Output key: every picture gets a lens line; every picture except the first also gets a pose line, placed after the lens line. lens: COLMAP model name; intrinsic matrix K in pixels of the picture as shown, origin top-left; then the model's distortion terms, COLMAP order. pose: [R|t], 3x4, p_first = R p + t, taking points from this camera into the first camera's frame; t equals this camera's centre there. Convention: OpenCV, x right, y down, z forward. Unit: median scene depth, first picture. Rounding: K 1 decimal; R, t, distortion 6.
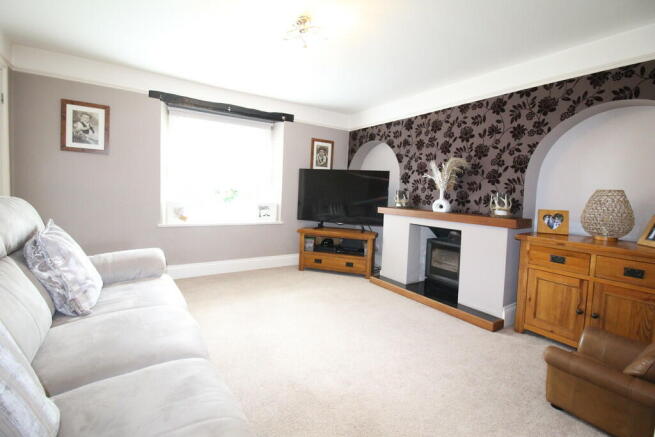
lens RADIAL K [[312.6, 0, 323.8], [0, 312.6, 208.3], [0, 0, 1]] dist [-0.000942, -0.000678]
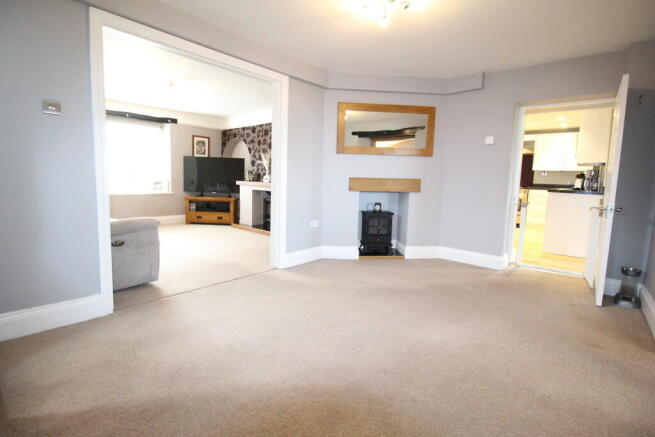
lens RADIAL K [[305.7, 0, 328.7], [0, 305.7, 207.8], [0, 0, 1]] dist [-0.000735, -0.000700]
pose [[0.958498, -0.038346, 0.282510, 0.181416], [0.022395, 0.997978, 0.059480, 0.051619], [-0.284220, -0.050684, 0.957418, -0.656435]]
